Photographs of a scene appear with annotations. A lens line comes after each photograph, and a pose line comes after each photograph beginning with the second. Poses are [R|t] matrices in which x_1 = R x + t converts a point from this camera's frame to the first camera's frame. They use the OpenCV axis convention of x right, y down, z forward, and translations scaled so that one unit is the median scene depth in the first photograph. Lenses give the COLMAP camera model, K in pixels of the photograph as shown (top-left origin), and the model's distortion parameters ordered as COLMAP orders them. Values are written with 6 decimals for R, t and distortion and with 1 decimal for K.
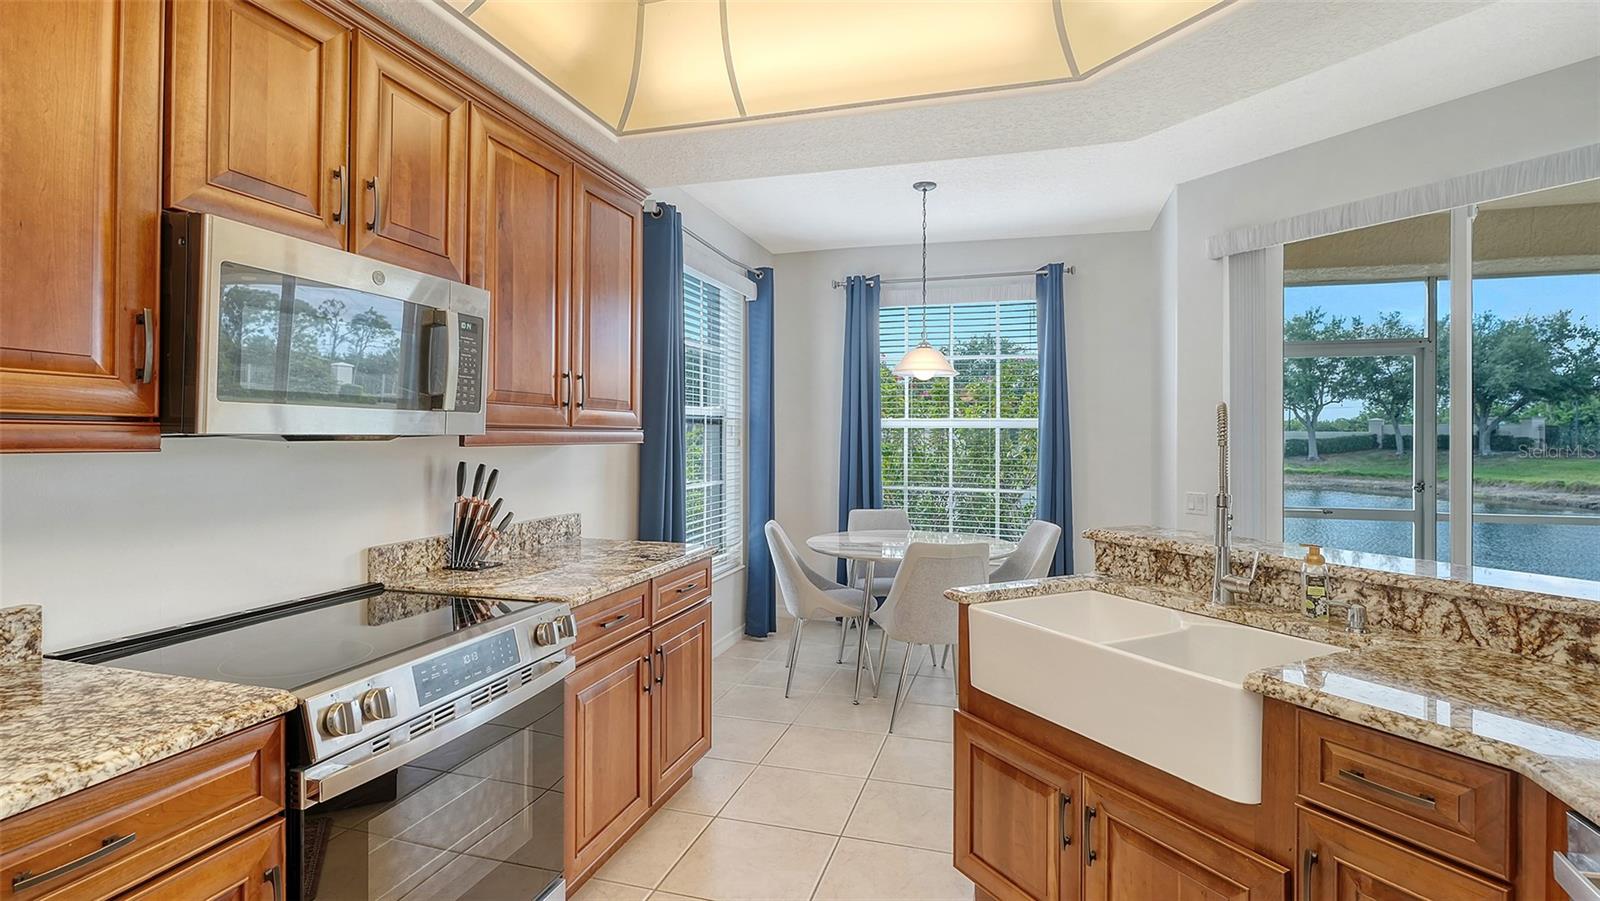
lens RADIAL K [[804.4, 0, 790.7], [0, 804.4, 436.4], [0, 0, 1]] dist [0.004582, 0.001055]
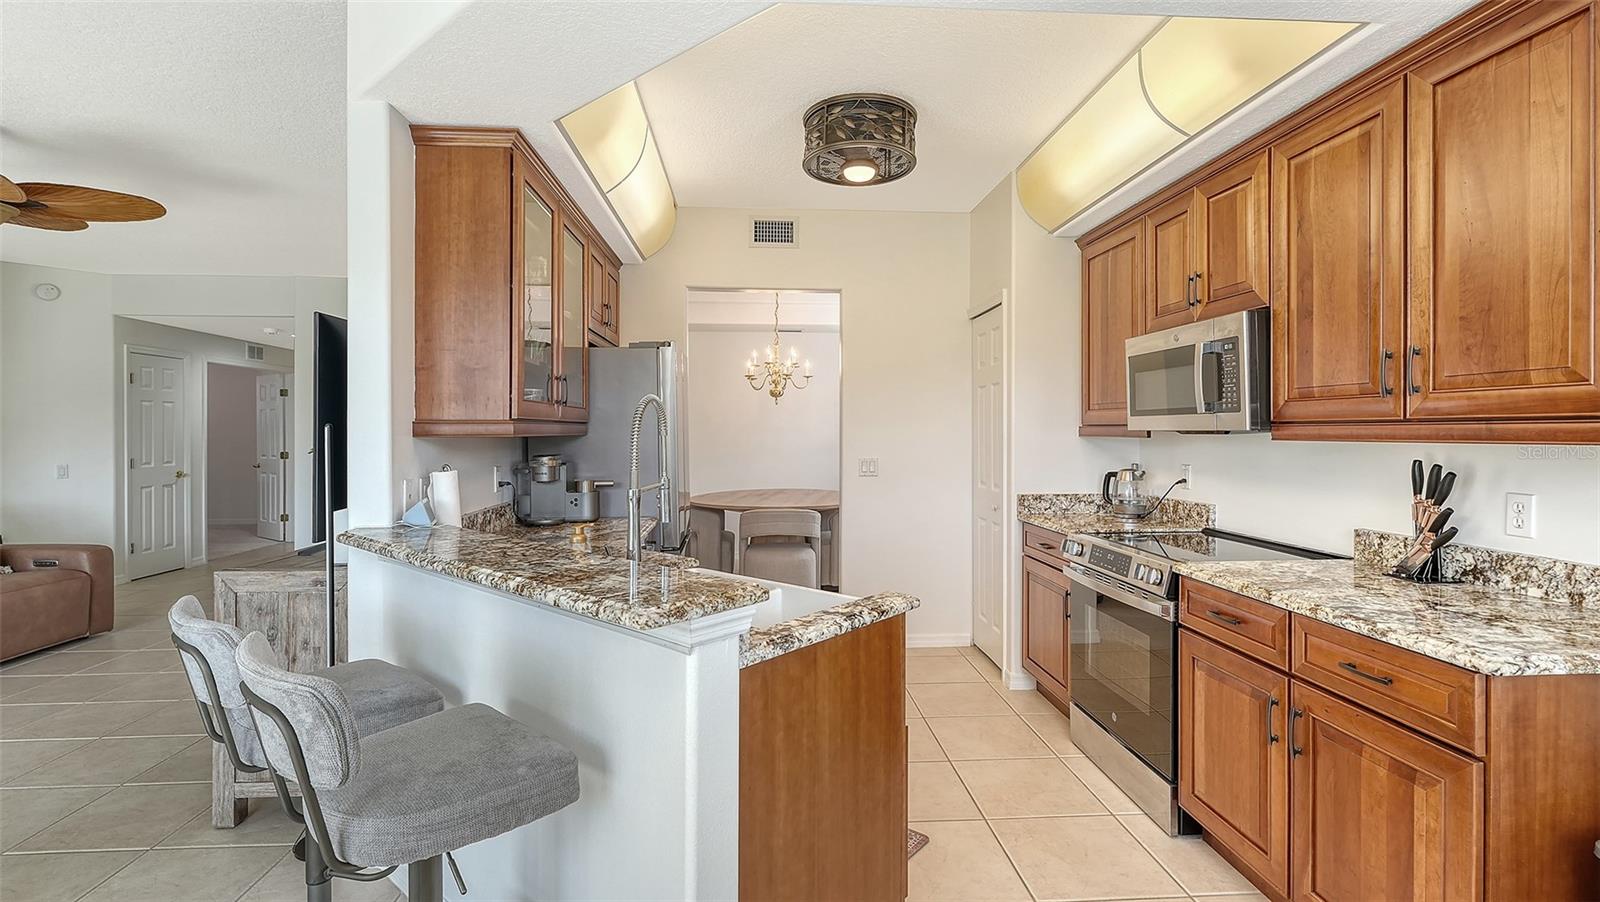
lens RADIAL K [[698.3, 0, 814.3], [0, 698.3, 439.0], [0, 0, 1]] dist [-0.000269, -0.000076]
pose [[-0.938975, -0.003119, -0.343972, 0.357614], [-0.005003, 0.999977, 0.004591, 0.005823], [0.343950, 0.006032, -0.938969, 1.068166]]
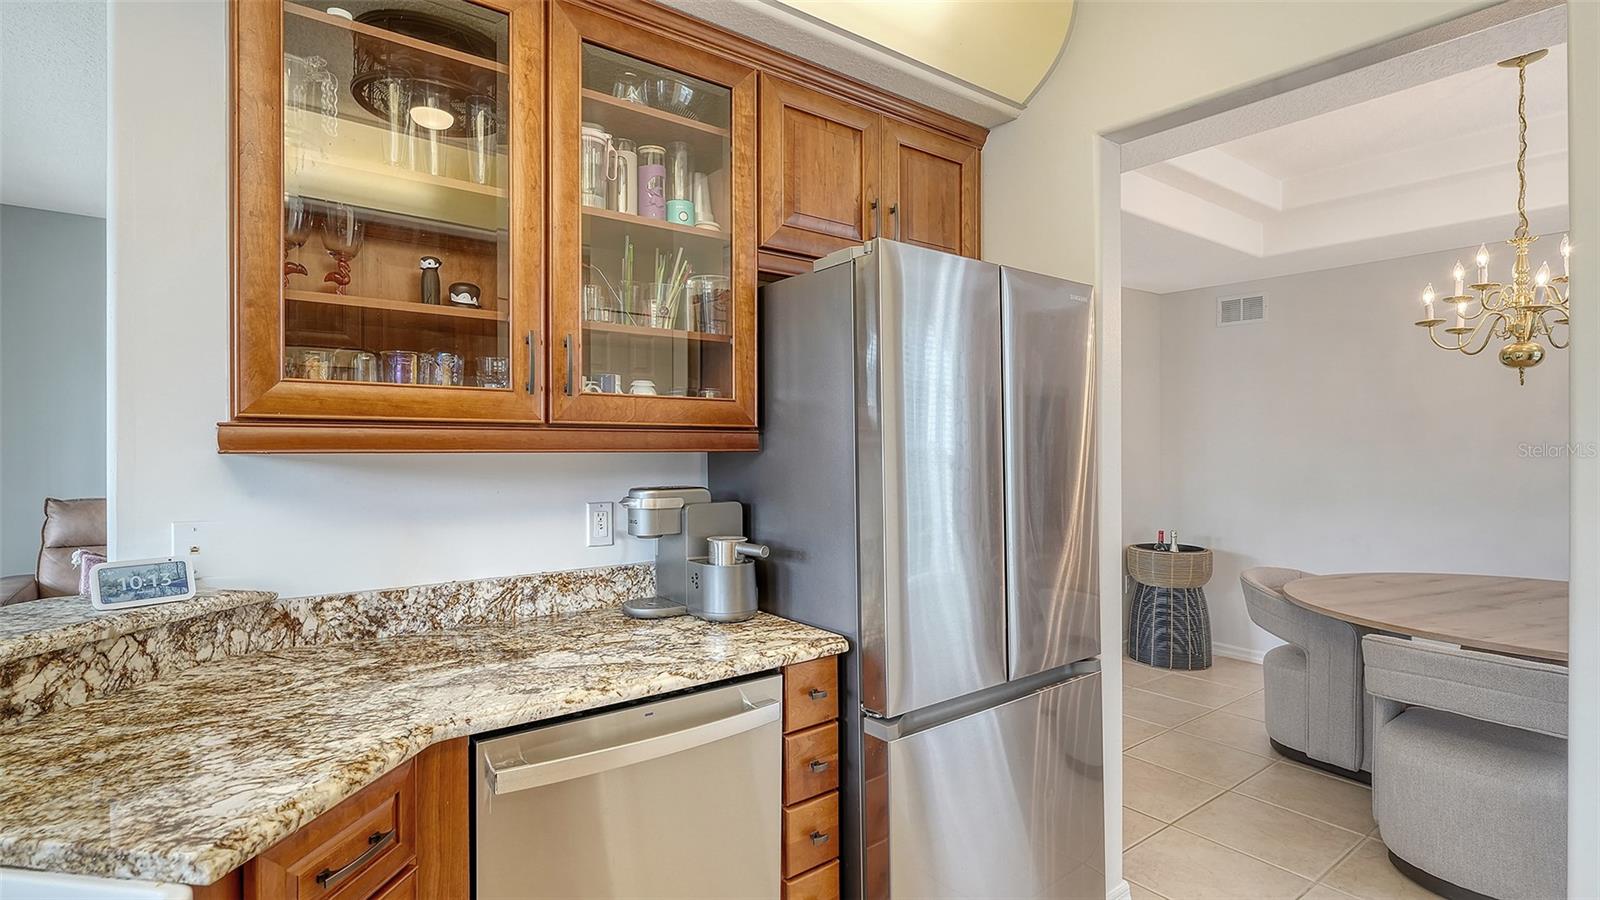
lens RADIAL K [[796.4, 0, 797.6], [0, 796.4, 440.2], [0, 0, 1]] dist [-0.008299, 0.001830]
pose [[-0.807743, -0.010662, 0.589439, -0.040919], [-0.004176, 0.999915, 0.012365, -0.002597], [-0.589521, 0.007527, -0.807718, 0.533674]]
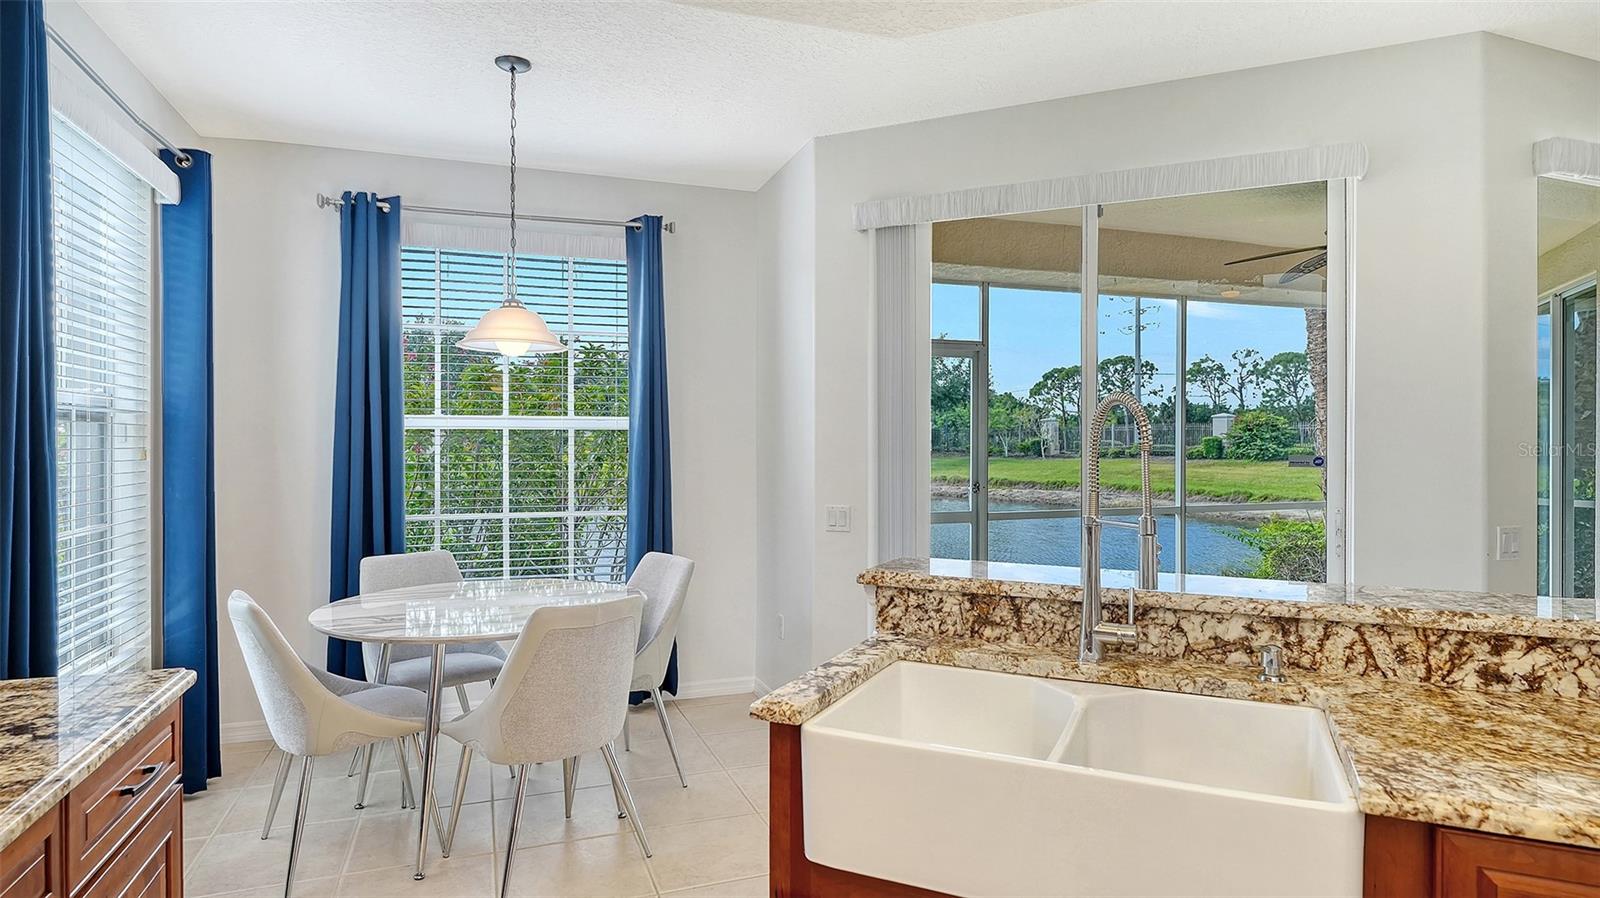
lens RADIAL K [[912.2, 0, 800.5], [0, 912.2, 443.9], [0, 0, 1]] dist [0.004516, -0.001554]
pose [[0.794917, -0.008306, 0.606661, -0.120274], [0.006366, 0.999965, 0.005350, -0.000650], [-0.606684, -0.000391, 0.794943, 0.300567]]
